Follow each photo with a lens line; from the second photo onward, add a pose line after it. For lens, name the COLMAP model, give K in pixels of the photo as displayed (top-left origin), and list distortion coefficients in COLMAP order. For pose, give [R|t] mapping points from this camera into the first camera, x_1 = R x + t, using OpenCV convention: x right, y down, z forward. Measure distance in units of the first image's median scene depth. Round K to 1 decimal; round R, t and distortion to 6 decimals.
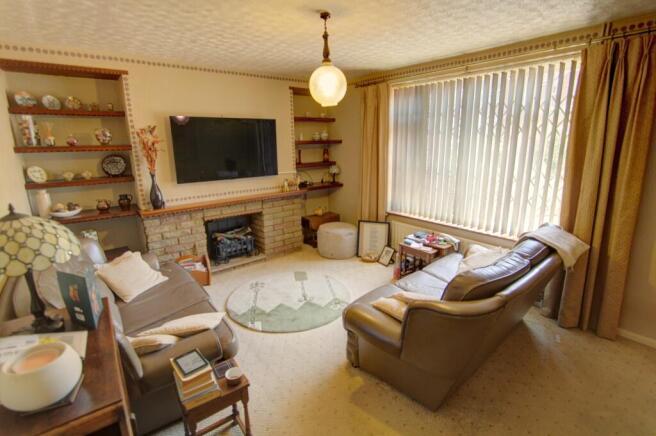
lens RADIAL K [[312.6, 0, 331.9], [0, 312.6, 217.6], [0, 0, 1]] dist [0.006517, 0.000085]
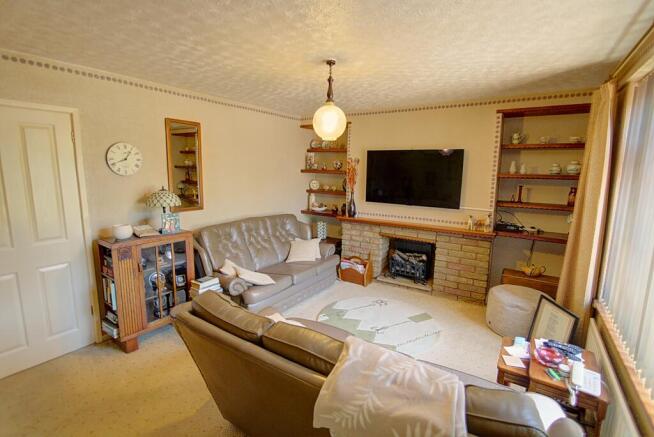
lens RADIAL K [[311.6, 0, 330.5], [0, 311.6, 217.8], [0, 0, 1]] dist [0.006517, 0.000085]
pose [[0.332476, 0.167343, -0.928147, 0.597879], [-0.255534, 0.963304, 0.082146, -0.099176], [0.907834, 0.209861, 0.363037, 0.370408]]
